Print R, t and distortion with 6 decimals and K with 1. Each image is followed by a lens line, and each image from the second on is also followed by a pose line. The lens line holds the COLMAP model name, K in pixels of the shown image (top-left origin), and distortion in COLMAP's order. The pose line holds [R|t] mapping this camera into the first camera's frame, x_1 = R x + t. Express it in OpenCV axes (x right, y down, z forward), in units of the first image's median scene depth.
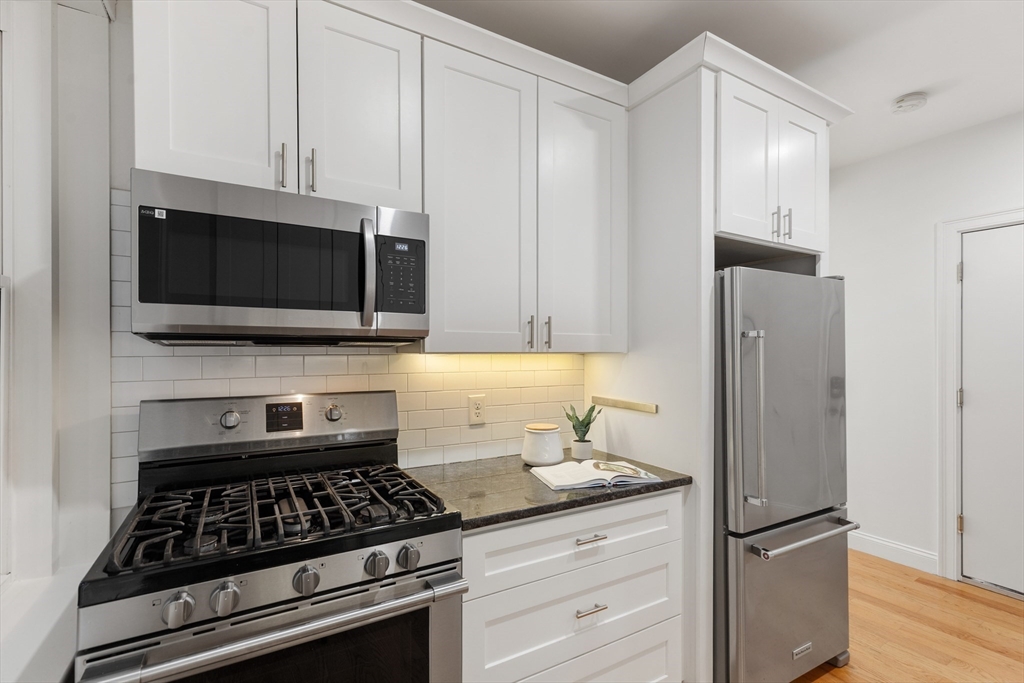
lens RADIAL K [[463.9, 0, 510.1], [0, 463.9, 349.6], [0, 0, 1]] dist [0.006429, -0.000802]
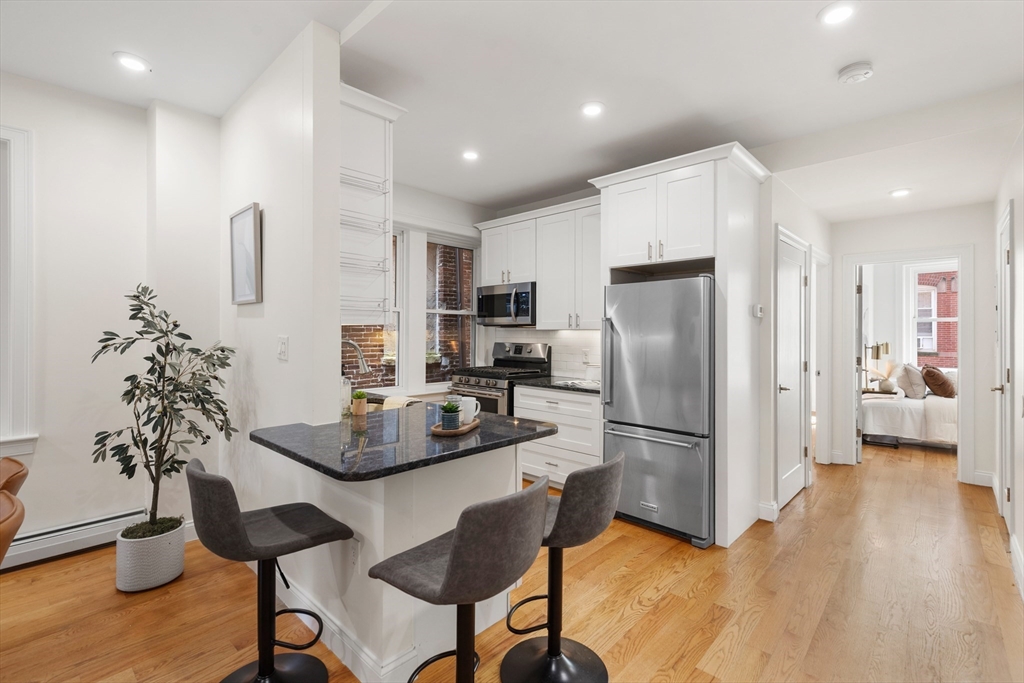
lens RADIAL K [[463.9, 0, 507.1], [0, 463.9, 331.4], [0, 0, 1]] dist [0.006429, -0.000802]
pose [[0.277401, -0.004253, -0.960745, 2.634844], [0.003986, 0.999987, -0.003276, 0.025604], [0.960746, -0.002921, 0.277414, 0.051383]]
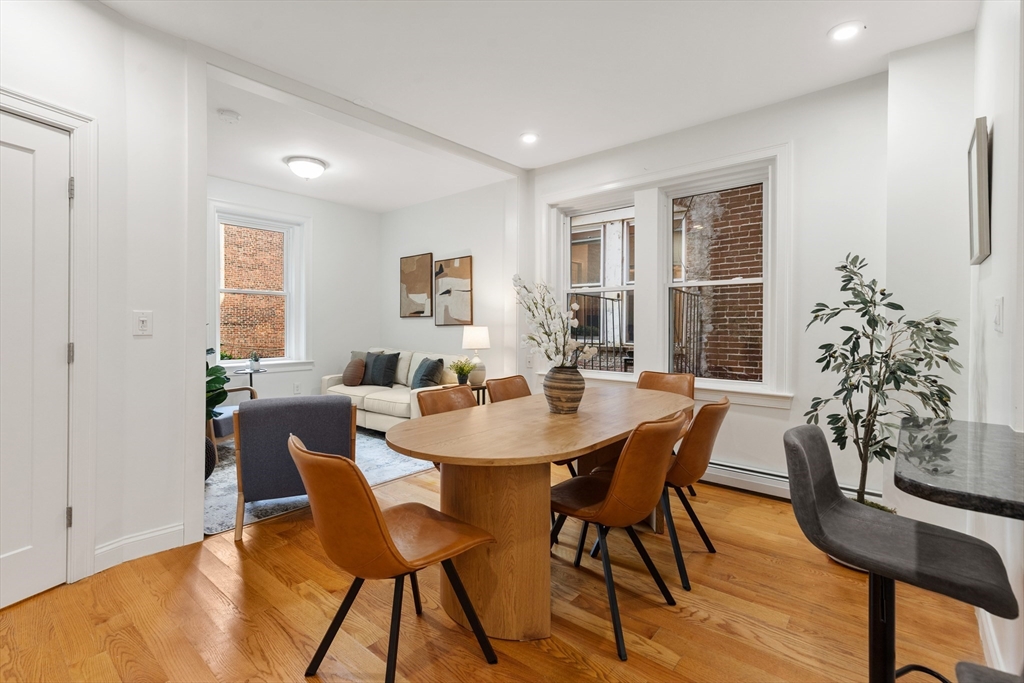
lens RADIAL K [[463.9, 0, 512.4], [0, 463.9, 328.9], [0, 0, 1]] dist [0.006429, -0.000802]
pose [[-0.943108, -0.008163, -0.332385, 2.332240], [-0.009780, 0.999947, 0.003194, 0.113642], [0.332341, 0.006263, -0.943138, 0.396850]]
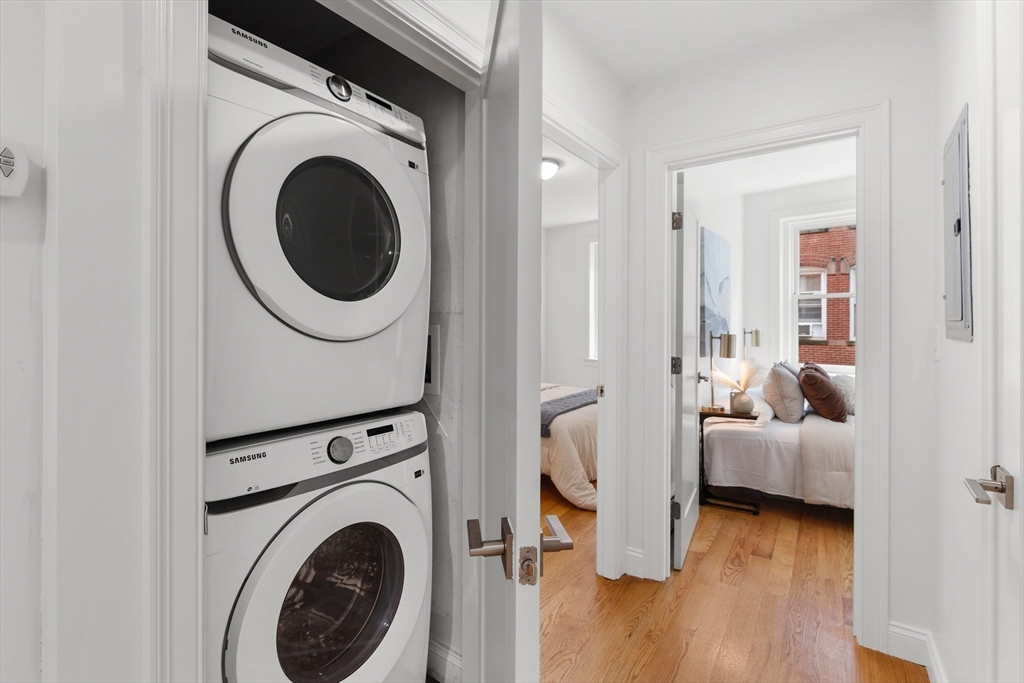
lens RADIAL K [[463.9, 0, 510.5], [0, 463.9, 322.9], [0, 0, 1]] dist [0.006429, -0.000802]
pose [[0.413073, -0.000228, -0.910698, 1.417720], [0.006000, 0.999979, 0.002471, 0.077712], [0.910678, -0.006484, 0.413066, 2.125865]]
